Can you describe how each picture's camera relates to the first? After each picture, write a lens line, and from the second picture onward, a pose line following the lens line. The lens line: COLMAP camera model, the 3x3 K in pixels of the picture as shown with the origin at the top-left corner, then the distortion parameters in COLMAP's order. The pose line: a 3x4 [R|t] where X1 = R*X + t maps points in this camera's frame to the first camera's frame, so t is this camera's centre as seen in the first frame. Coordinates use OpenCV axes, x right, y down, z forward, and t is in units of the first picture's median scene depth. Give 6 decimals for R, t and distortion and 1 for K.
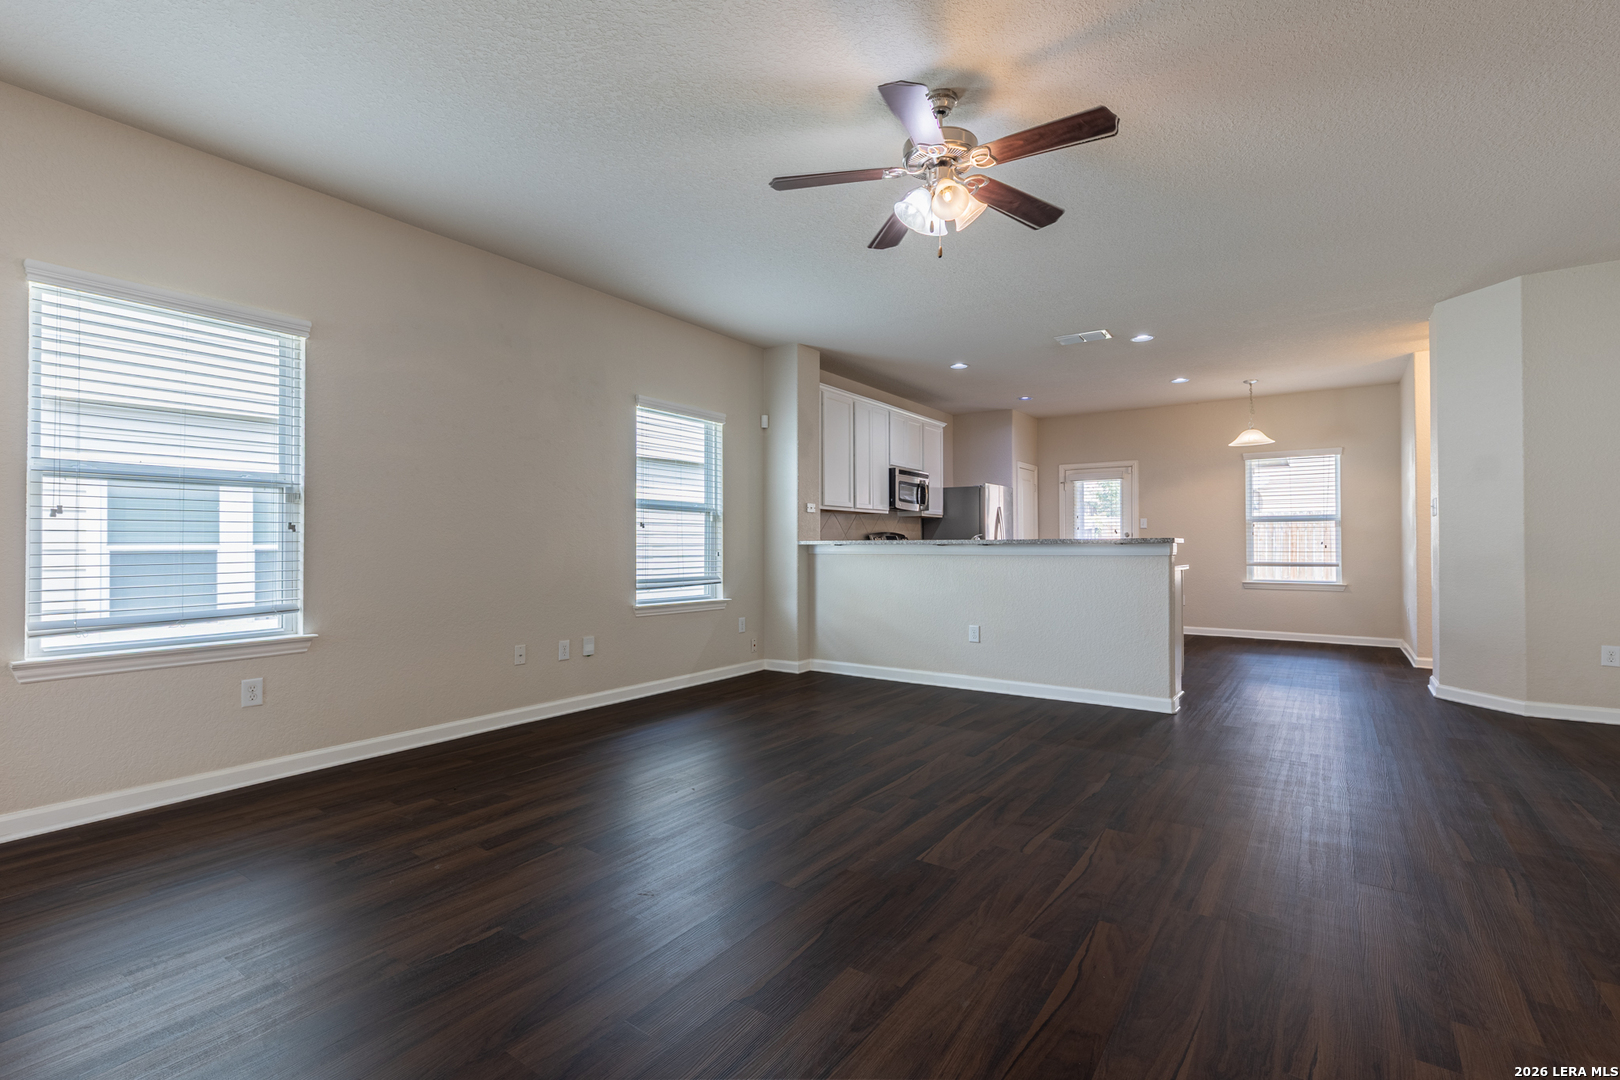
lens RADIAL K [[727.6, 0, 814.2], [0, 727.6, 535.9], [0, 0, 1]] dist [0.007313, -0.000782]
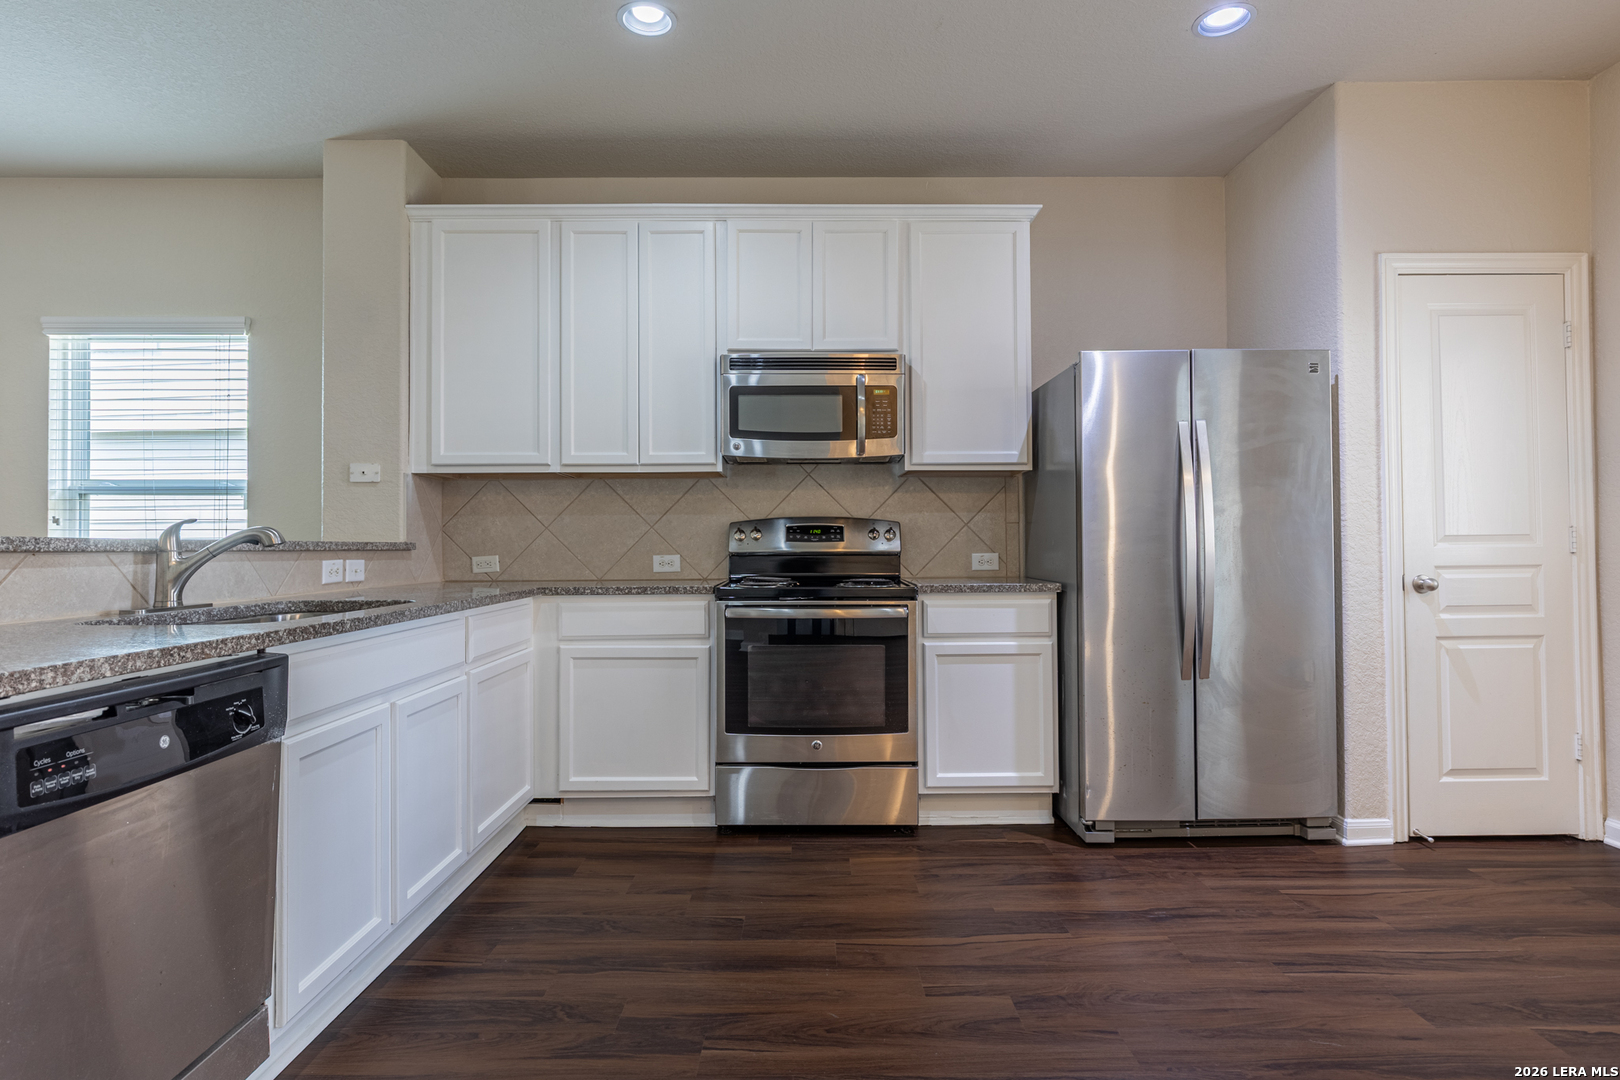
lens RADIAL K [[841.1, 0, 816.9], [0, 841.1, 532.6], [0, 0, 1]] dist [0.002155, 0.000791]
pose [[0.580843, -0.015322, -0.813871, 0.631752], [0.015465, 0.999850, -0.007787, 0.010098], [0.813869, -0.008064, 0.580993, 0.940929]]
